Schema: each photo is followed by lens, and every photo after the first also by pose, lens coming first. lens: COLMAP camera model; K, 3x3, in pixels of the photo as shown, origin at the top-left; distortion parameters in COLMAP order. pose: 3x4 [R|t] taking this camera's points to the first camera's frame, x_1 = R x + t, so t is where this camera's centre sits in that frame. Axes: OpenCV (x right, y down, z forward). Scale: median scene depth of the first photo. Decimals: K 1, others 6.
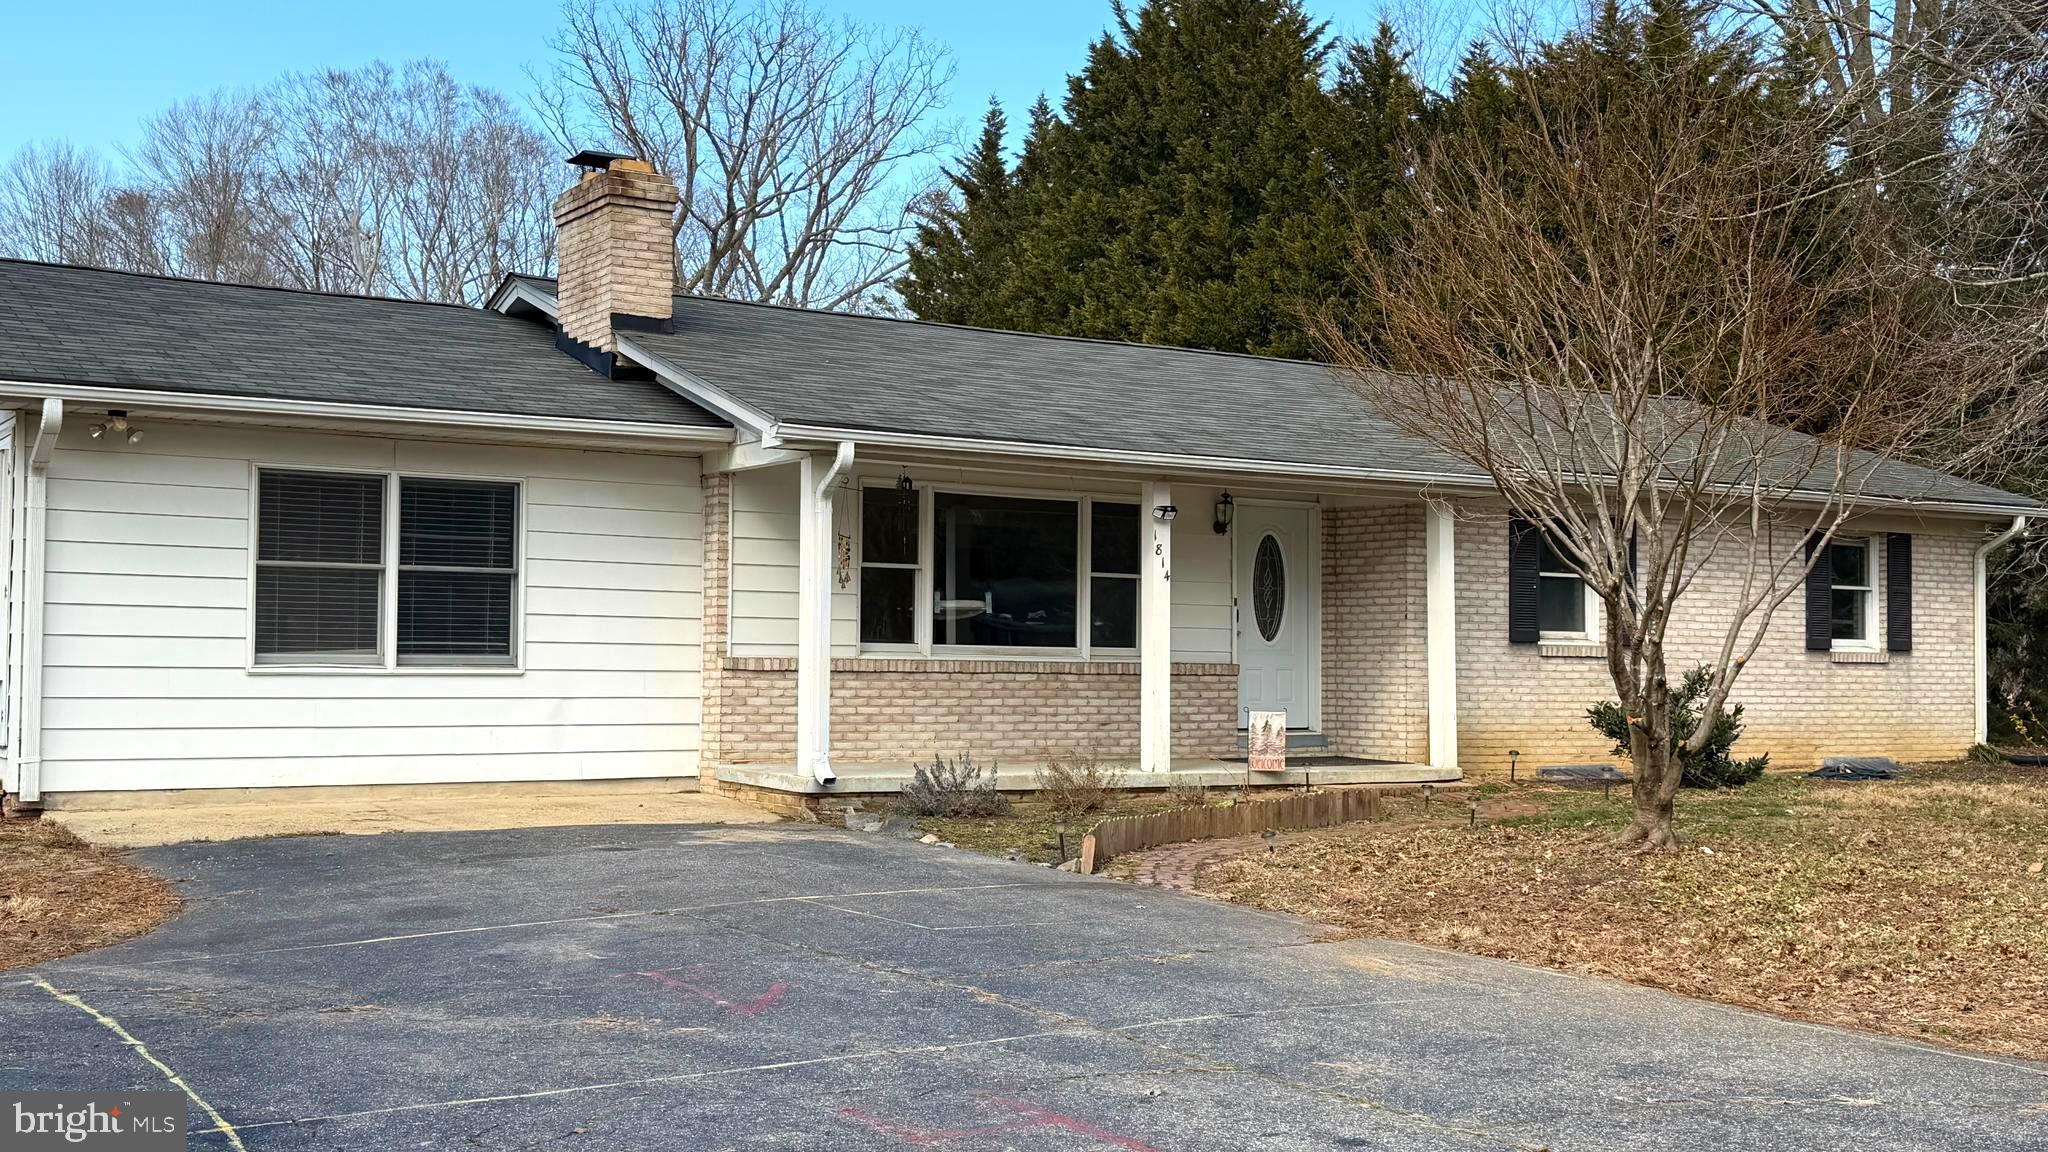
lens RADIAL K [[2196.3, 0, 1029.2], [0, 2196.3, 583.0], [0, 0, 1]] dist [0.109063, 0.000000]
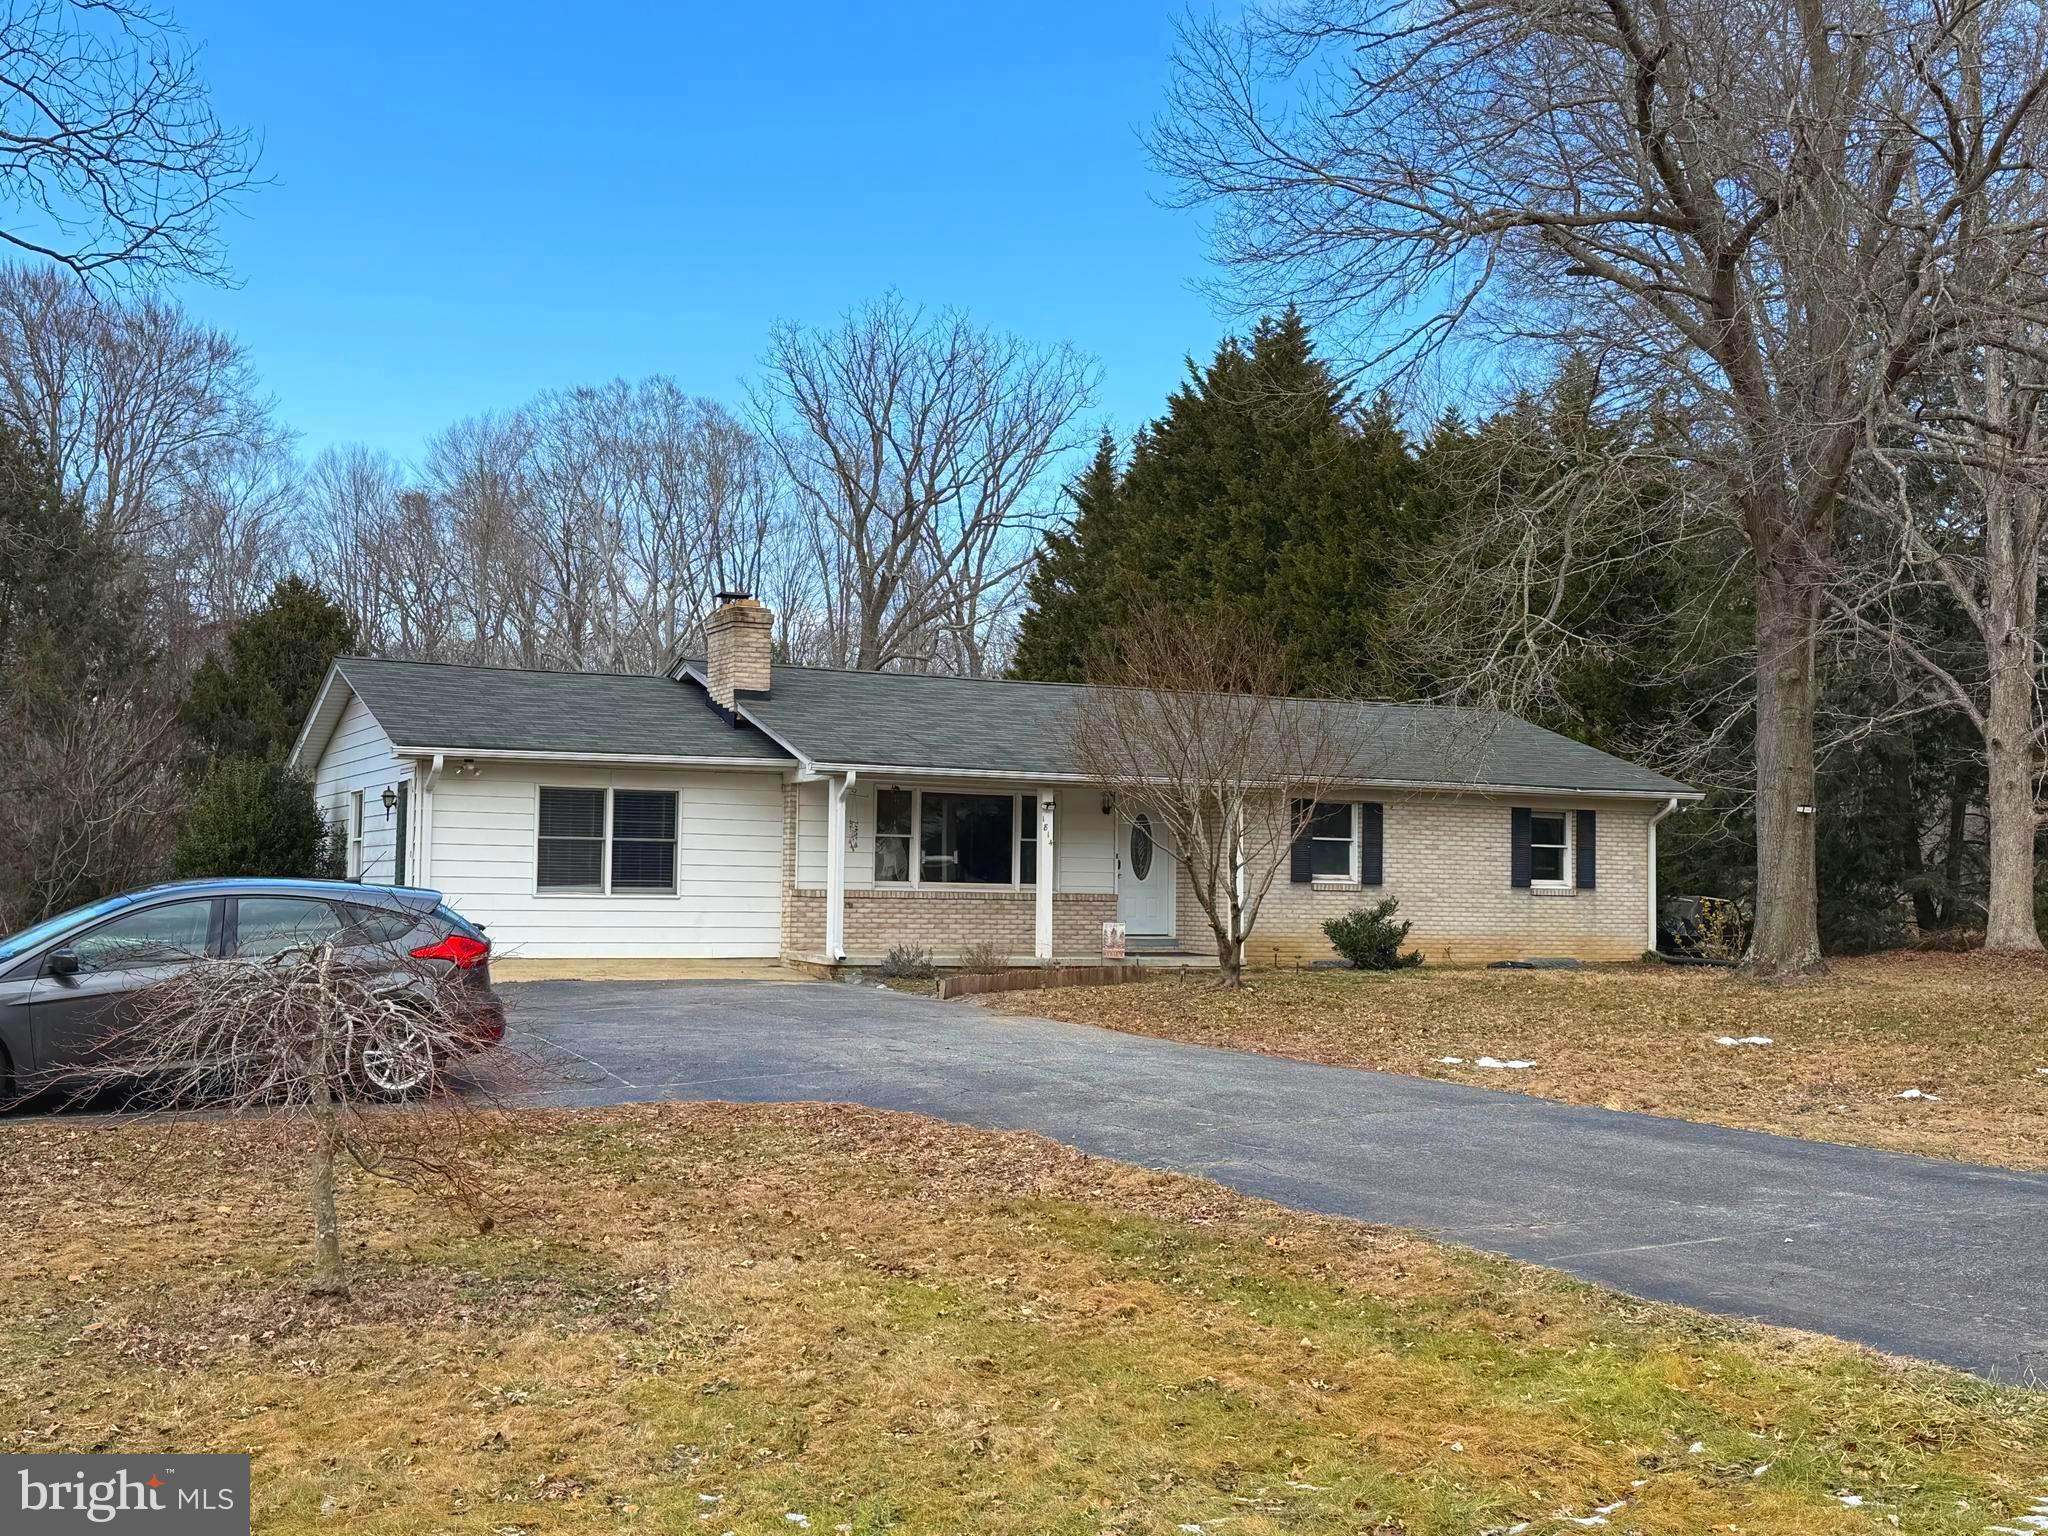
lens RADIAL K [[2274.6, 0, 1018.3], [0, 2274.6, 760.7], [0, 0, 1]] dist [0.177849, 0.000000]
pose [[0.993499, -0.002404, -0.113817, 0.209649], [0.000022, 0.999781, -0.020926, -0.026030], [0.113843, 0.020788, 0.993281, -0.667459]]
